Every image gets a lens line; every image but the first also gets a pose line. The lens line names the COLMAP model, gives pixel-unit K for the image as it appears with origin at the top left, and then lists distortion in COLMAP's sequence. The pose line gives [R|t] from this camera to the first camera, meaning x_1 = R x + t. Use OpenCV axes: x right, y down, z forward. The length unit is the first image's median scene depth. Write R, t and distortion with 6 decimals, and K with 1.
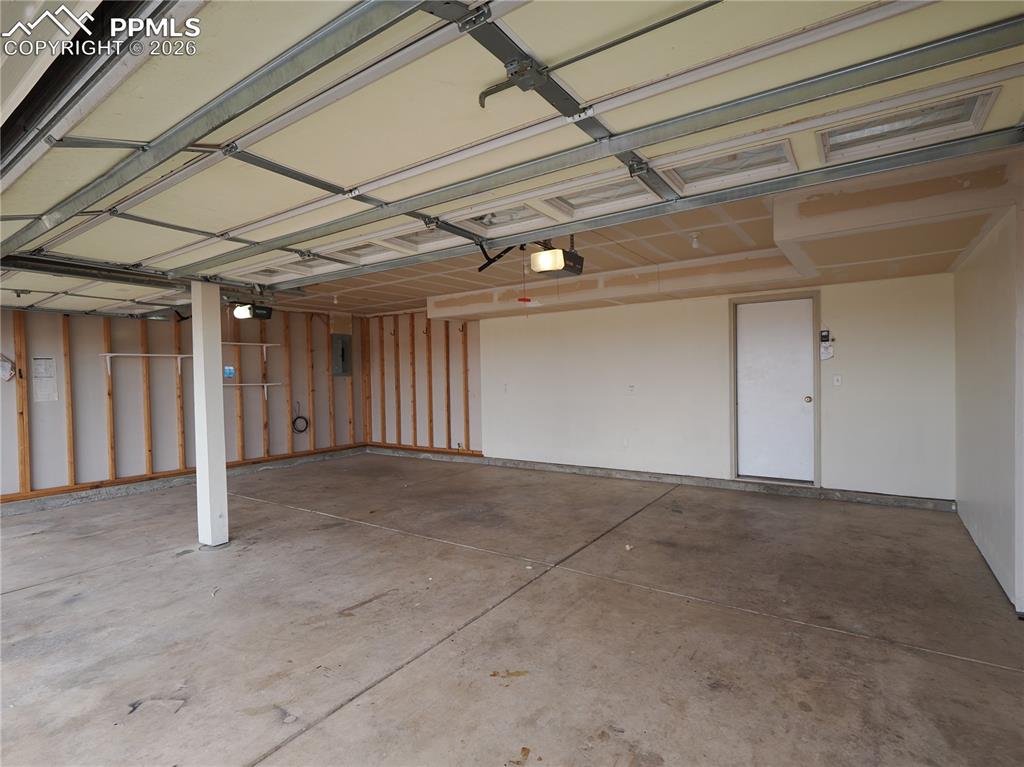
lens RADIAL K [[508.2, 0, 518.4], [0, 508.2, 386.3], [0, 0, 1]] dist [-0.012468, 0.000121]
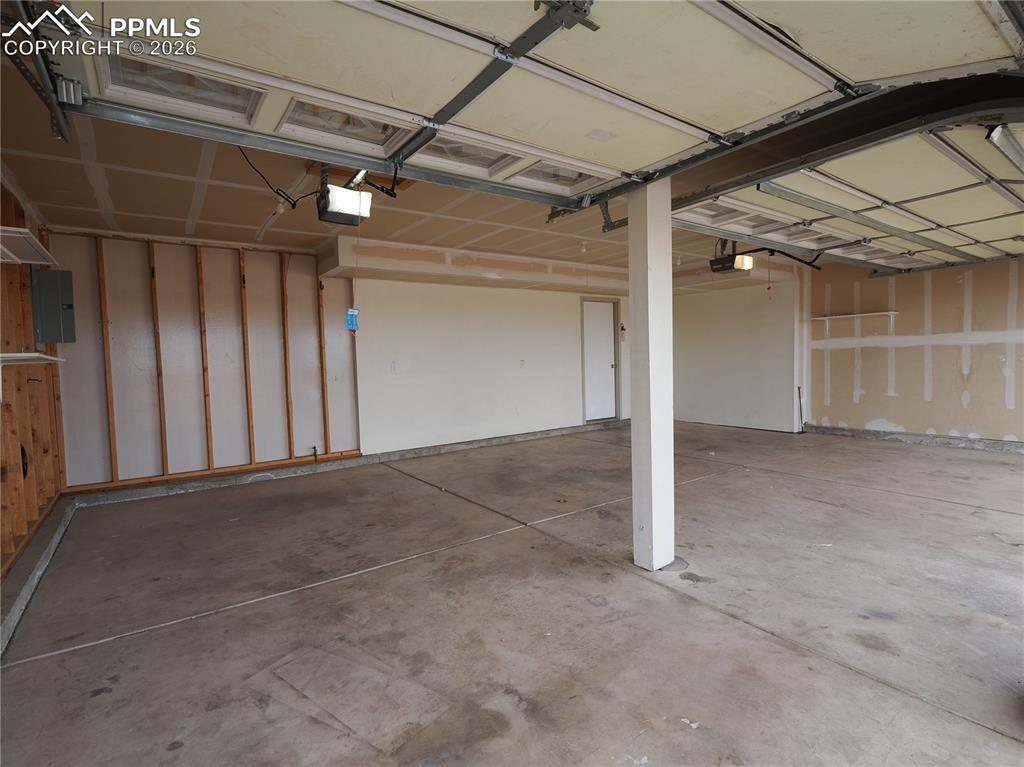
lens RADIAL K [[508.2, 0, 518.4], [0, 508.2, 386.3], [0, 0, 1]] dist [-0.012468, 0.000121]
pose [[0.341031, -0.042977, 0.939069, -1.427816], [0.044085, 0.998586, 0.029691, 0.039843], [-0.939018, 0.031274, 0.342444, 1.012170]]
